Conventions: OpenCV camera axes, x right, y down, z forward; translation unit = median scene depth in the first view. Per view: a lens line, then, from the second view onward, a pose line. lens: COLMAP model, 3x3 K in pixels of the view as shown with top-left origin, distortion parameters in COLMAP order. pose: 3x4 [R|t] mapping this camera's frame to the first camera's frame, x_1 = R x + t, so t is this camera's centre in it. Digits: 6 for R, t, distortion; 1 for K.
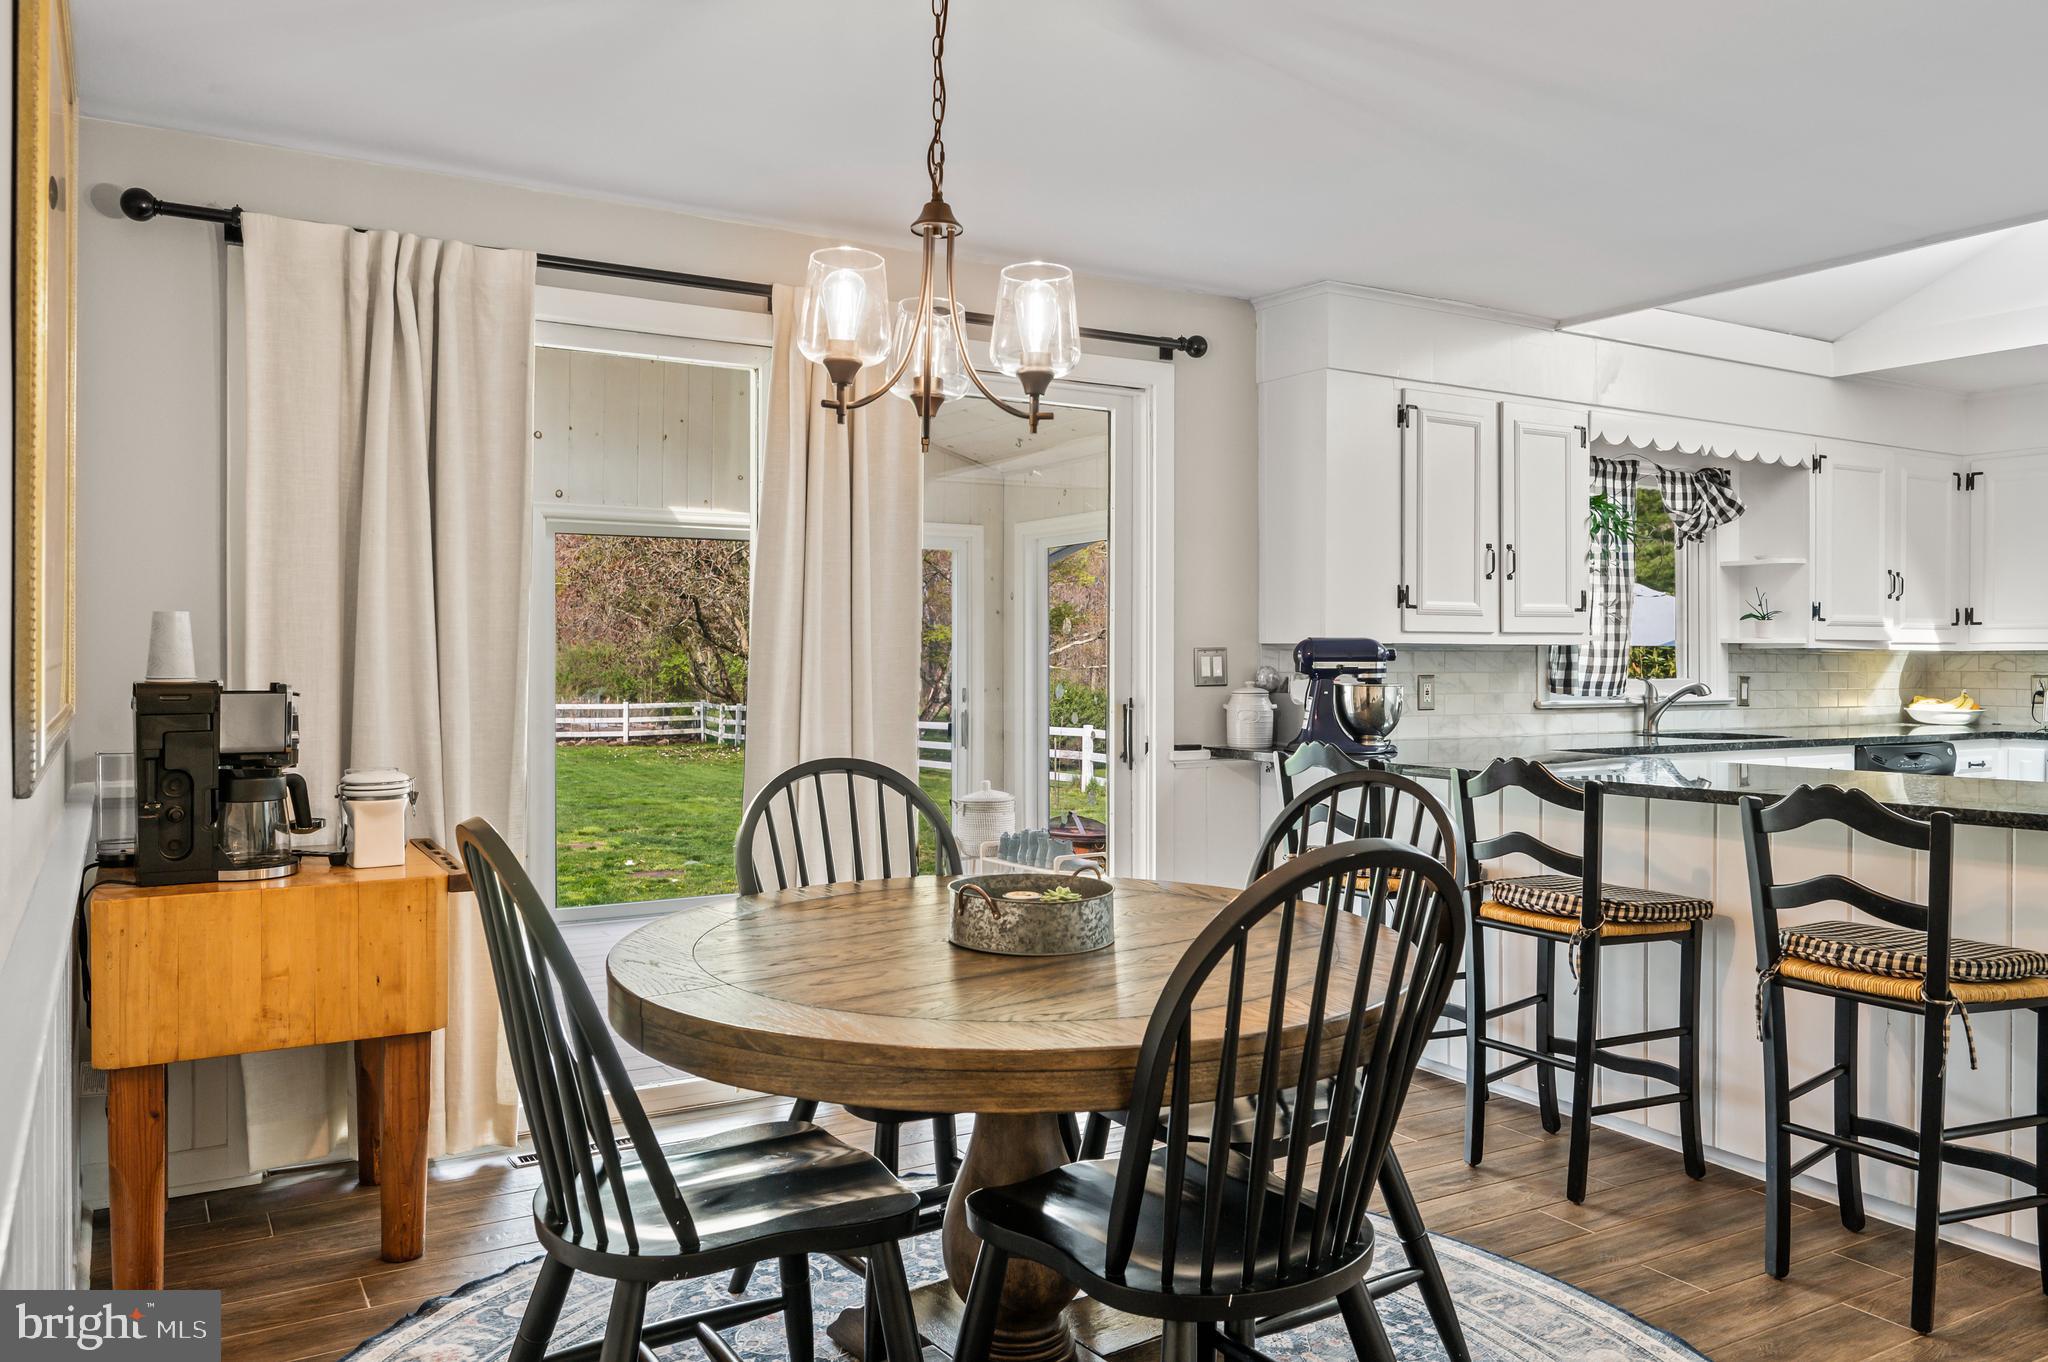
lens RADIAL K [[1478.1, 0, 1033.8], [0, 1478.1, 668.0], [0, 0, 1]] dist [-0.003889, 0.001375]
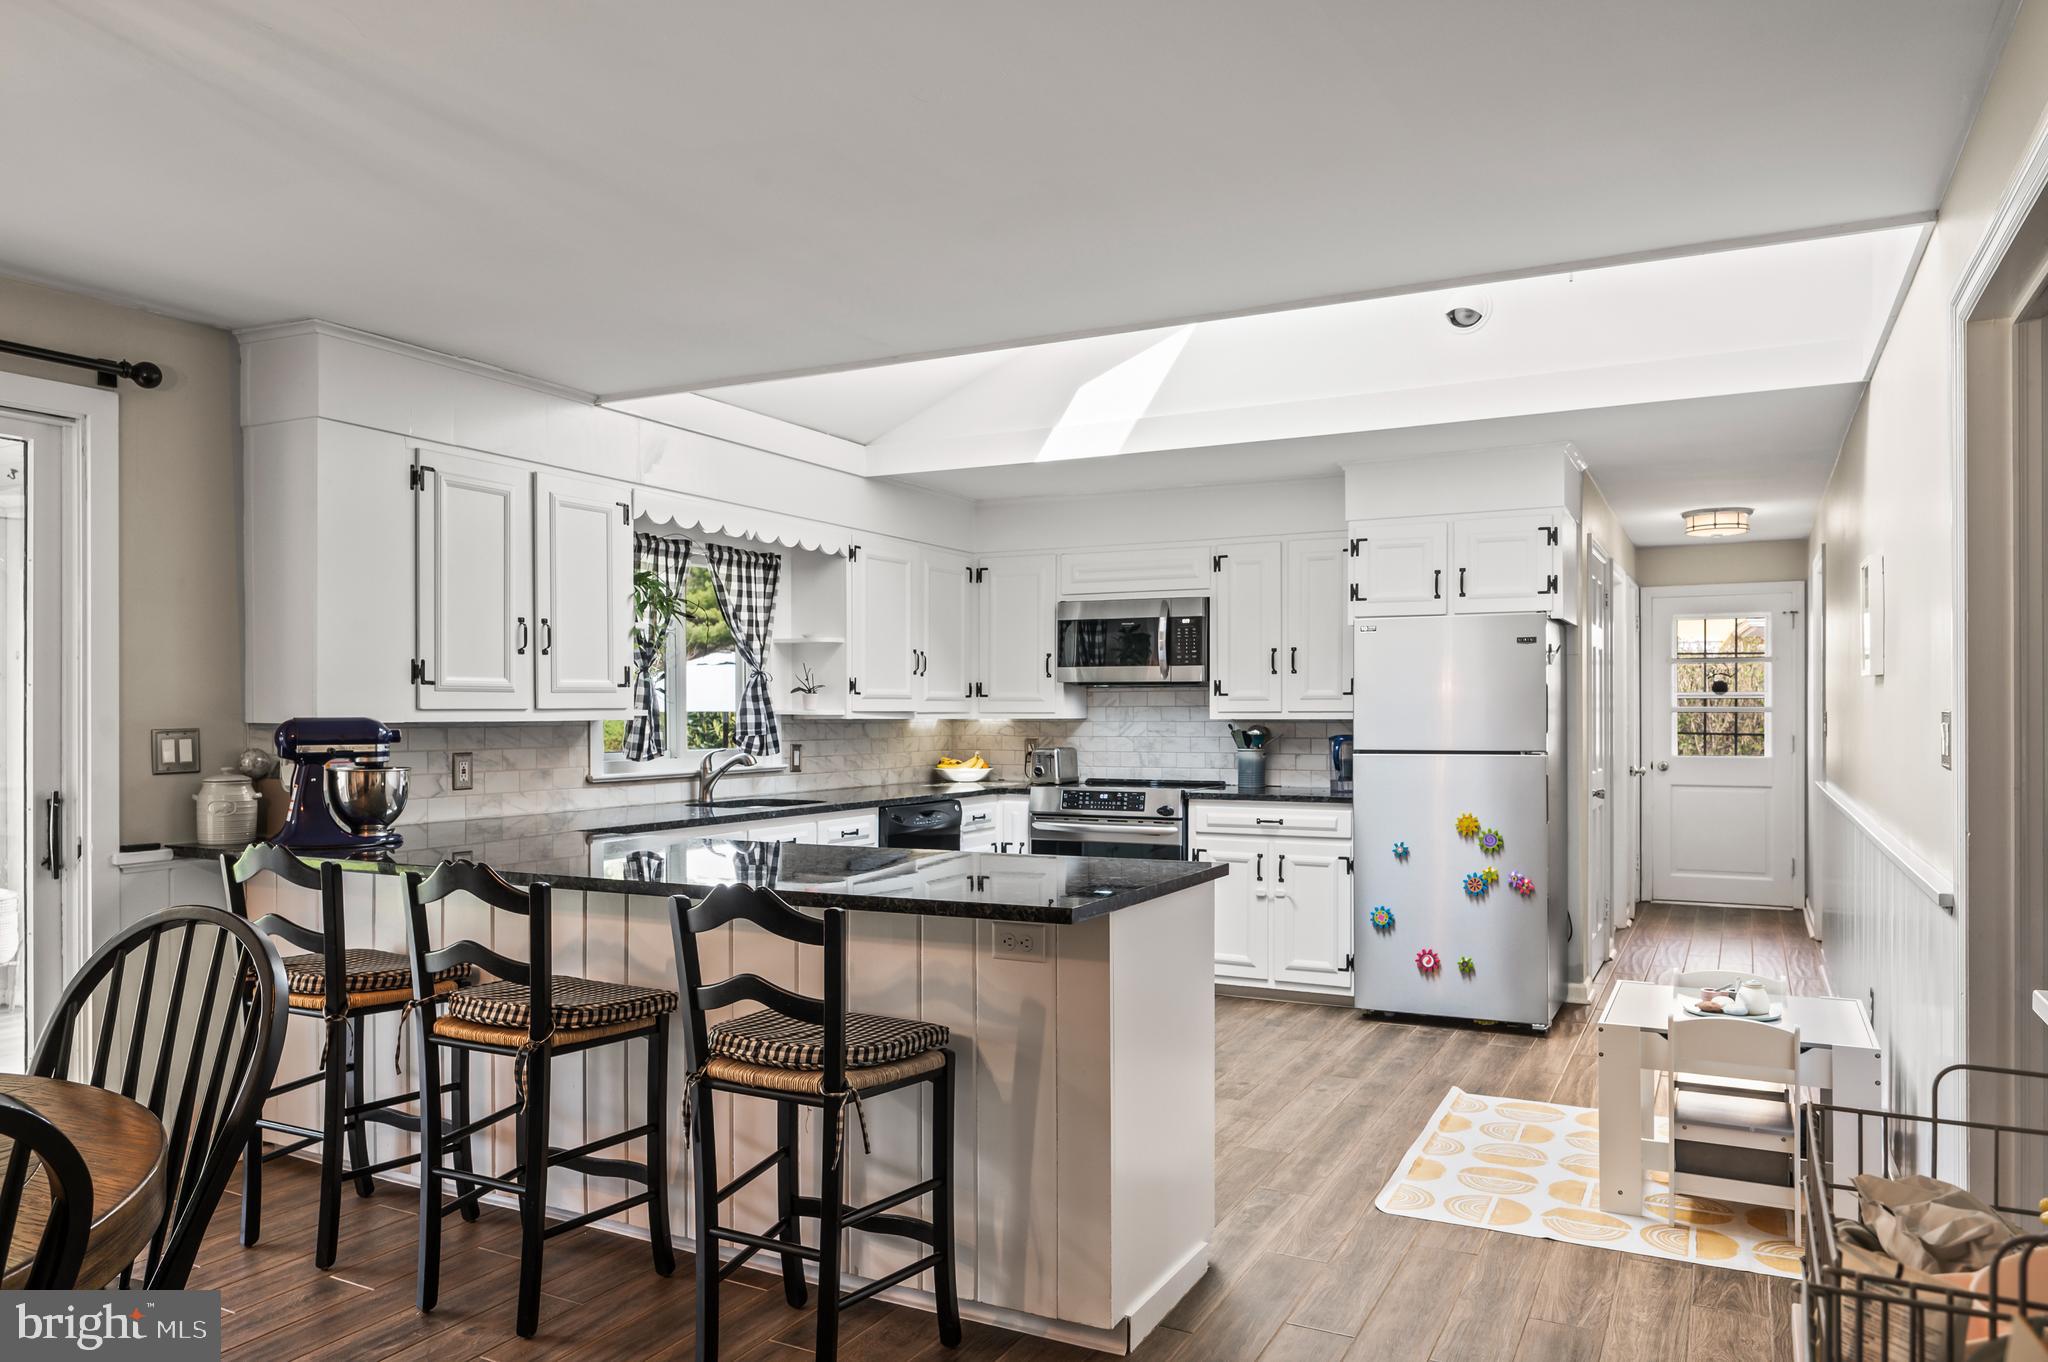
lens RADIAL K [[1371.1, 0, 1014.3], [0, 1371.1, 713.5], [0, 0, 1]] dist [-0.003848, 0.004402]
pose [[0.855221, -0.004071, 0.518247, 0.177630], [0.006628, 0.999973, -0.003081, -0.024347], [-0.518221, 0.006070, 0.855225, 0.098215]]
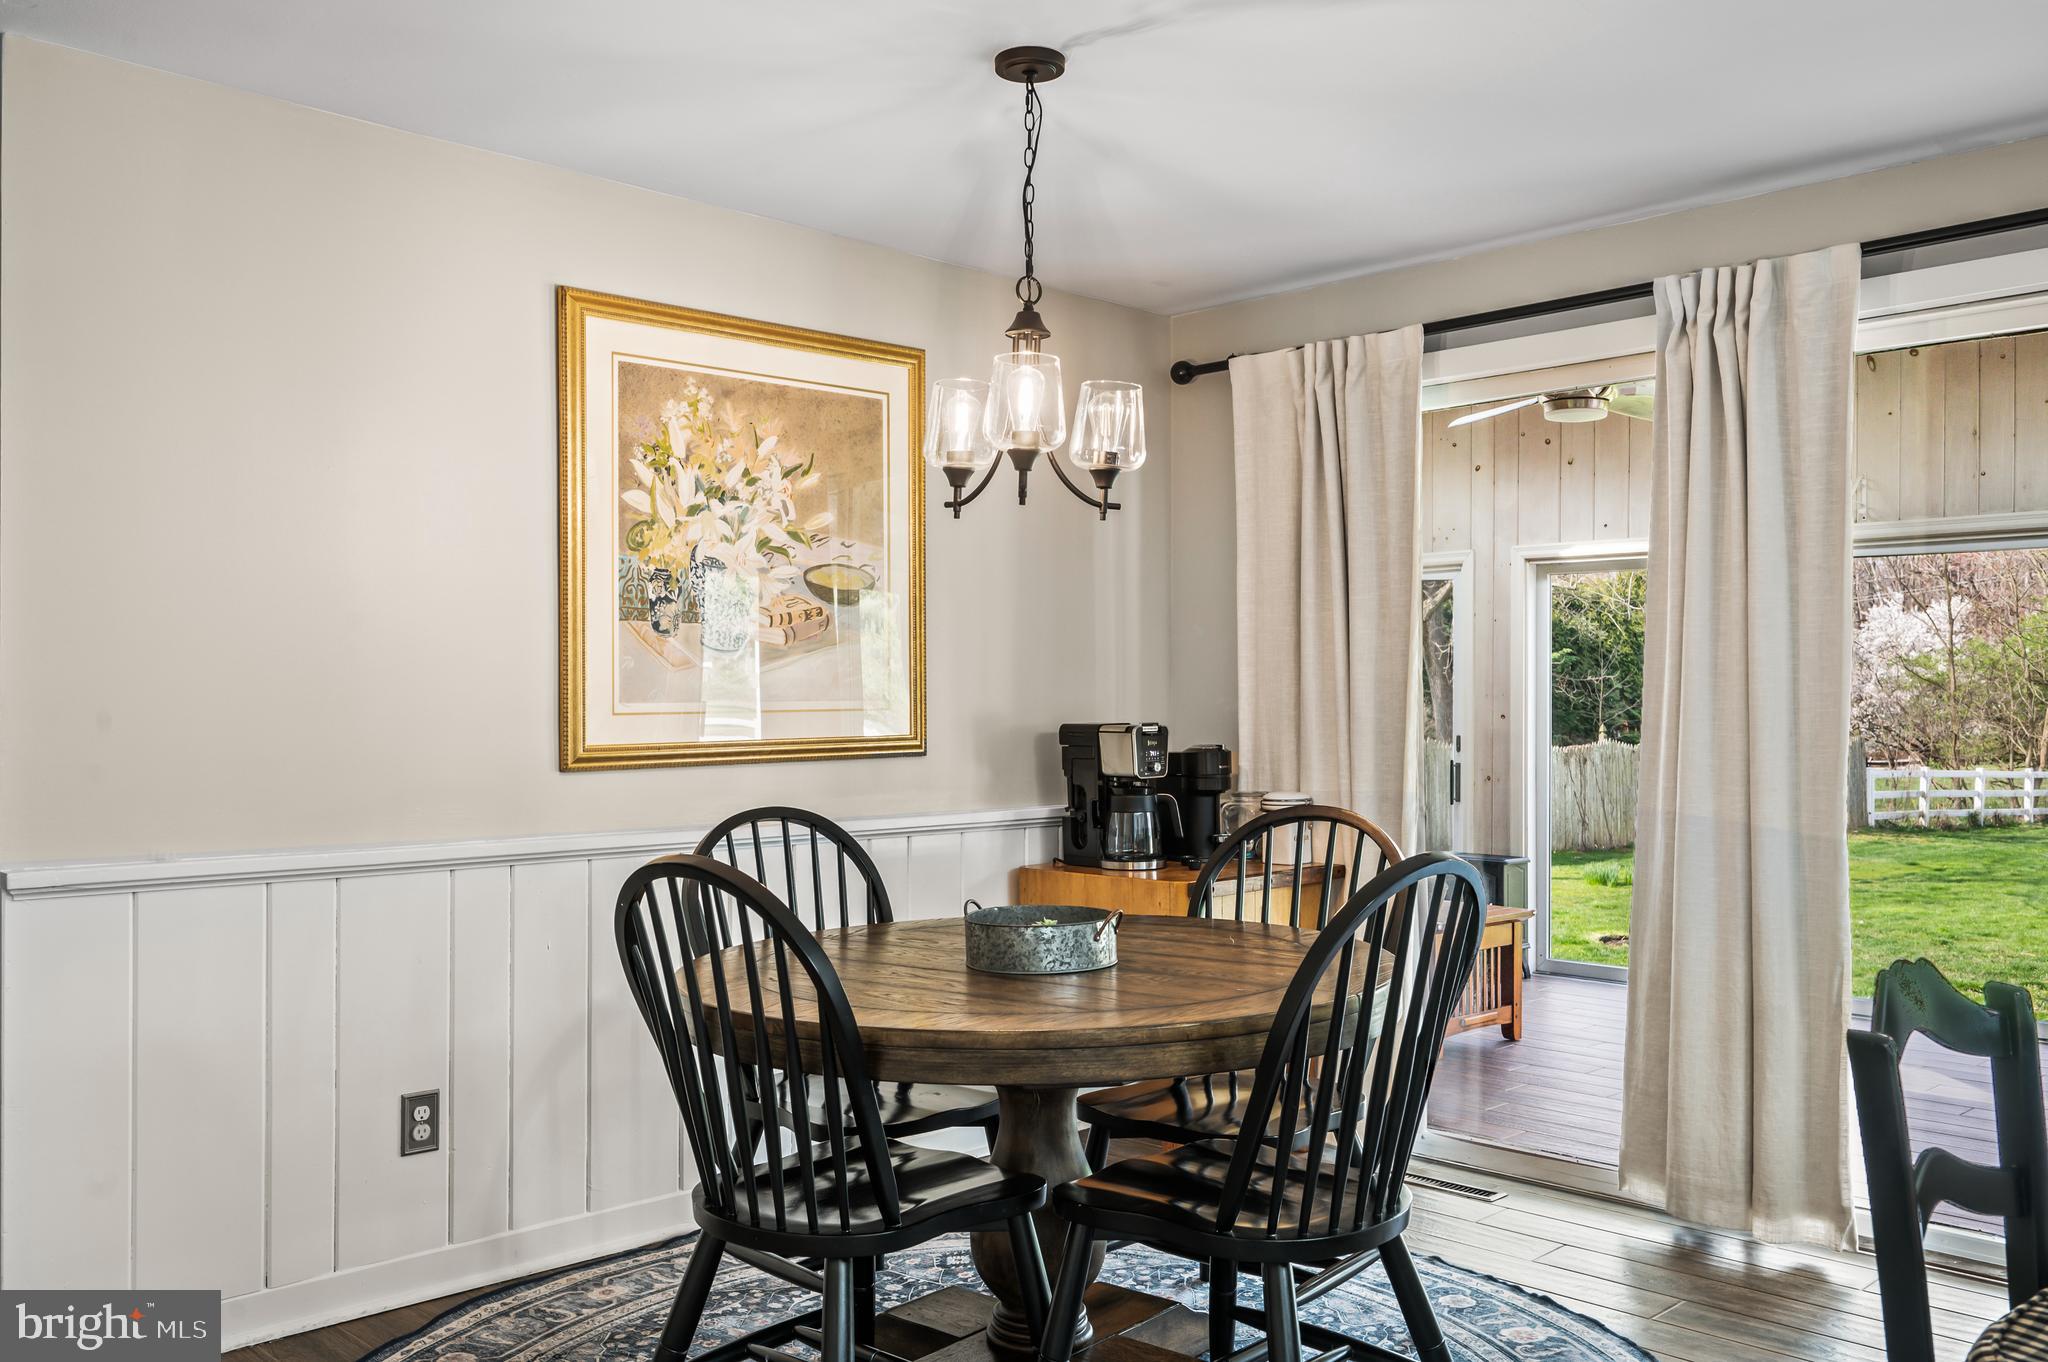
lens RADIAL K [[1715.9, 0, 1026.9], [0, 1715.9, 686.1], [0, 0, 1]] dist [-0.001538, 0.001530]
pose [[0.232846, -0.013237, -0.972424, 0.841150], [-0.007468, 0.999854, -0.015399, -0.000754], [0.972485, 0.010848, 0.232713, 0.470622]]
